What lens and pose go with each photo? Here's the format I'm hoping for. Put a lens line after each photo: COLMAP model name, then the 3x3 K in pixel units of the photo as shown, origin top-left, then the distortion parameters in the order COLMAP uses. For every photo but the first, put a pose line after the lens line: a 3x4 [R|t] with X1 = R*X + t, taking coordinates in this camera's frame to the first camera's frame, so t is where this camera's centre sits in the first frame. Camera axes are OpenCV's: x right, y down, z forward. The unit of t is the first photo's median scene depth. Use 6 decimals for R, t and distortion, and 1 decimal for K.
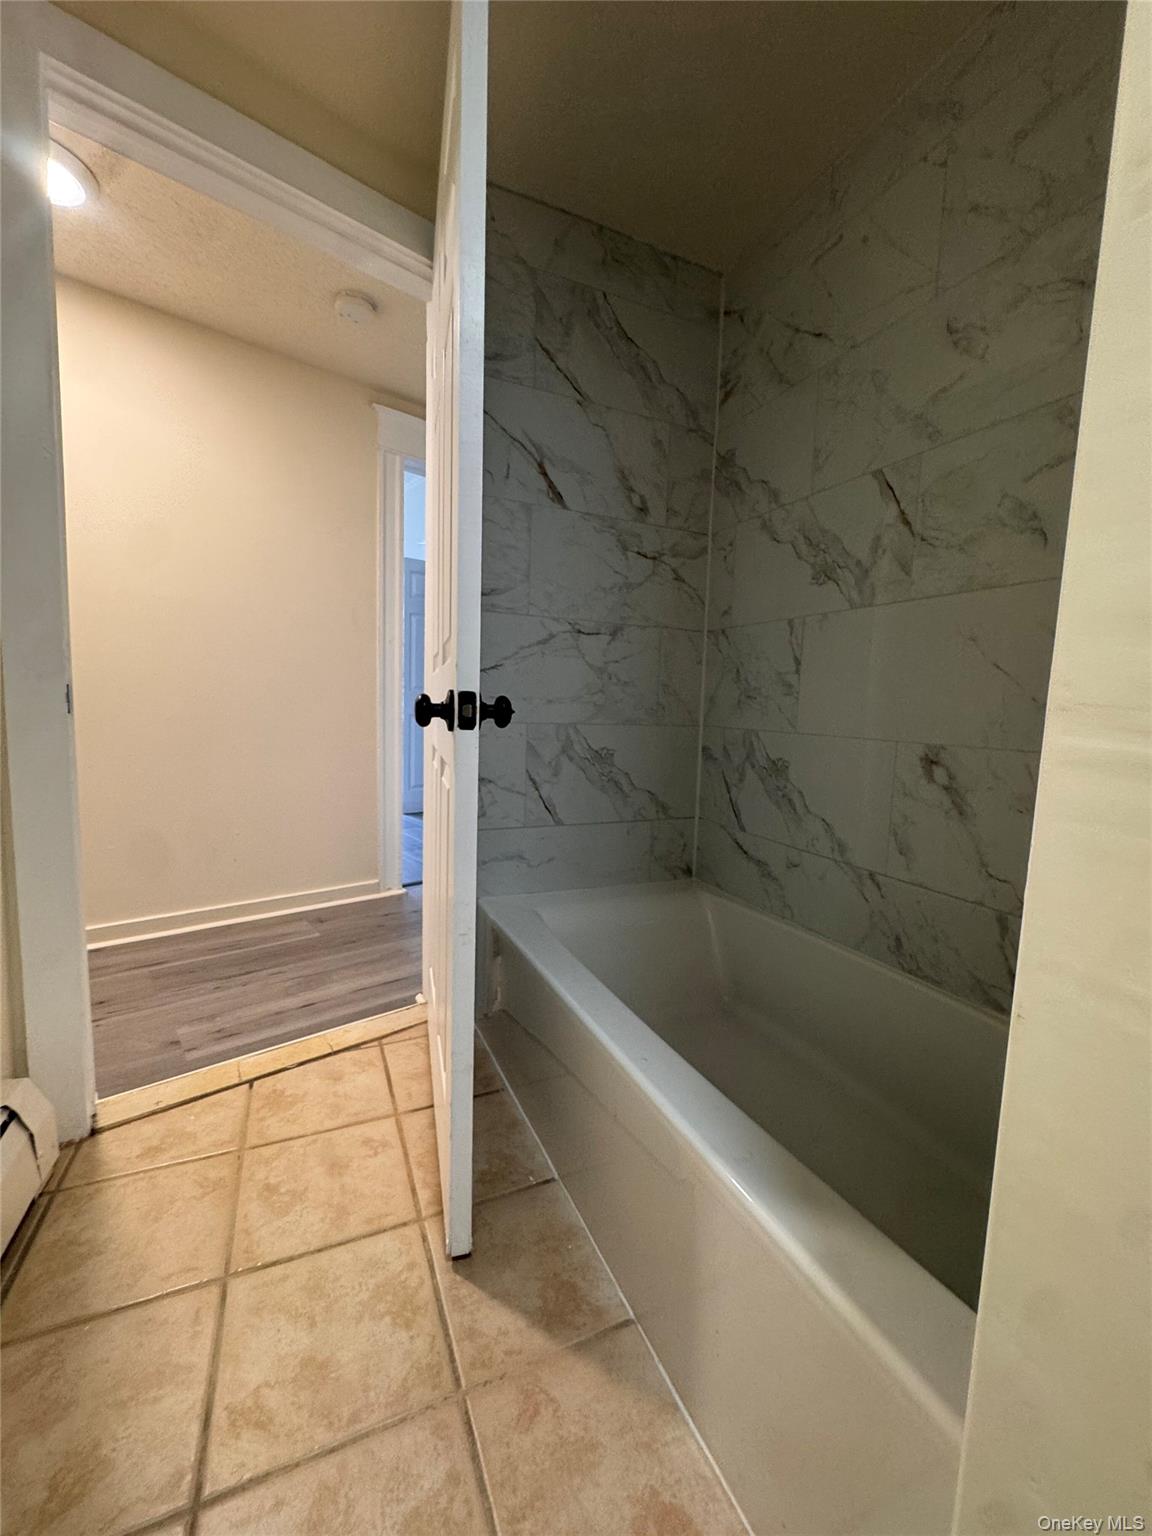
lens RADIAL K [[618.8, 0, 578.1], [0, 618.8, 773.3], [0, 0, 1]] dist [-0.005400, 0.001247]
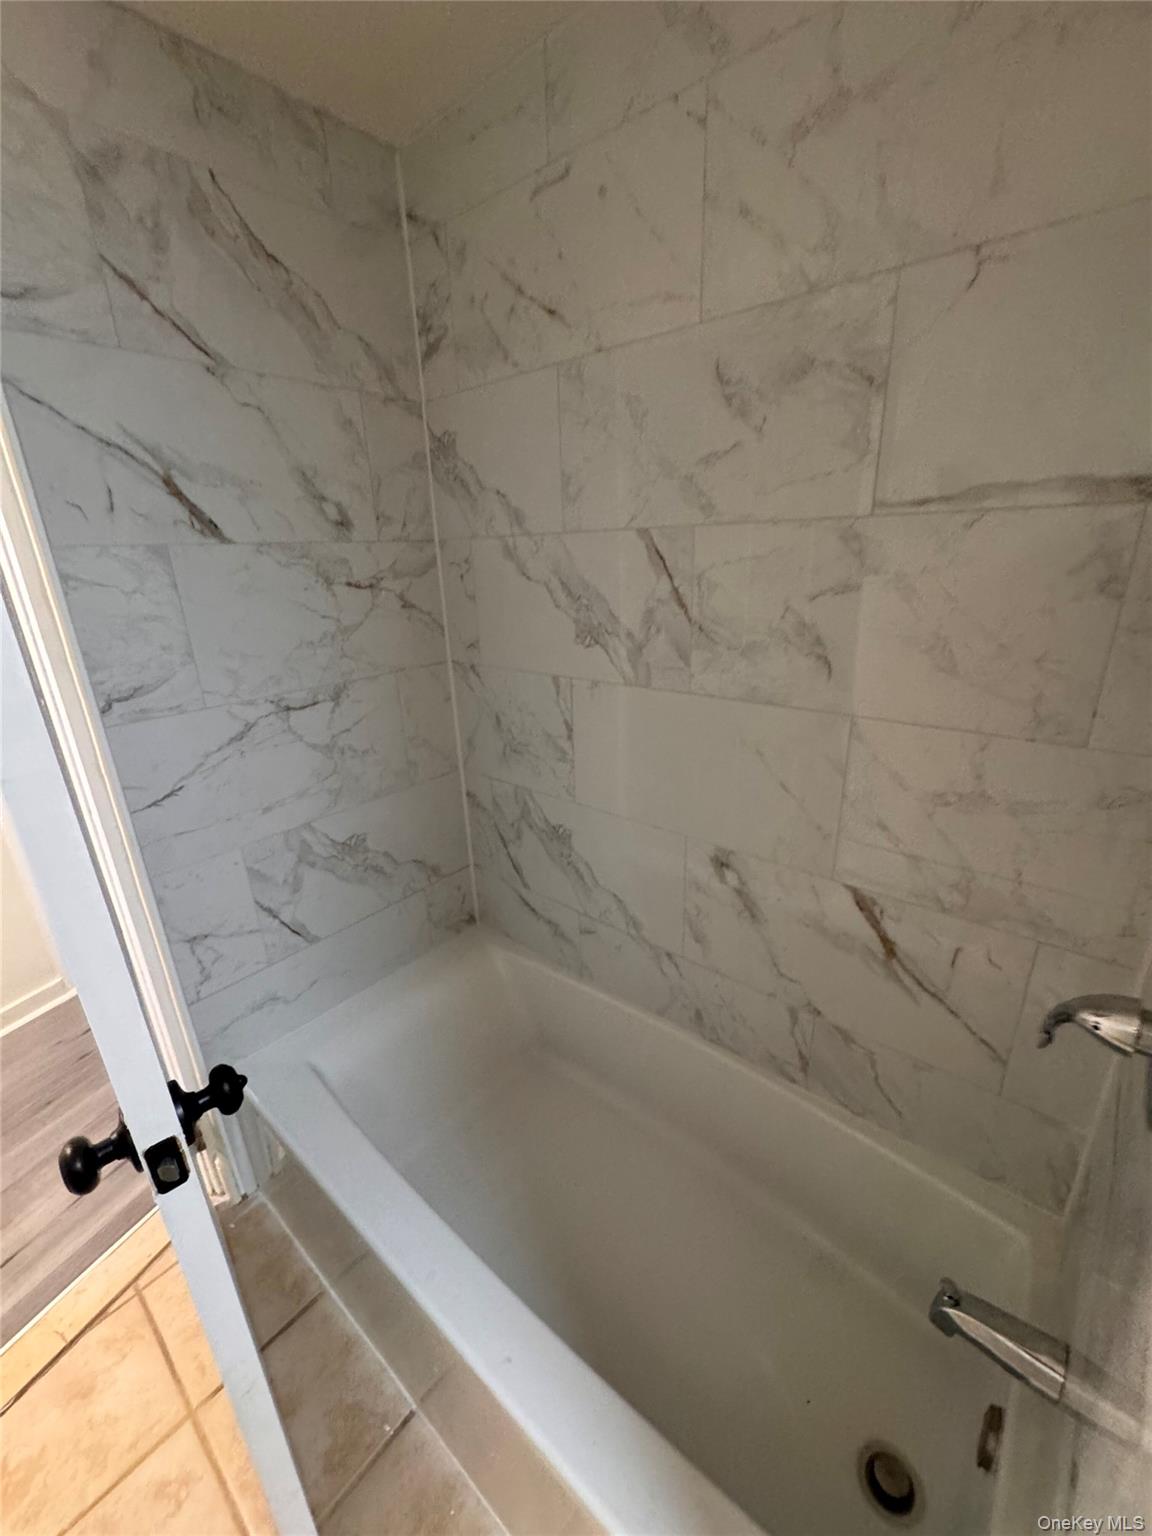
lens RADIAL K [[618.8, 0, 577.9], [0, 618.8, 764.9], [0, 0, 1]] dist [-0.005400, 0.001247]
pose [[0.901192, -0.202065, 0.383435, 0.017990], [0.106673, 0.960867, 0.255648, -0.332183], [-0.420088, -0.189486, 0.887480, 0.194276]]
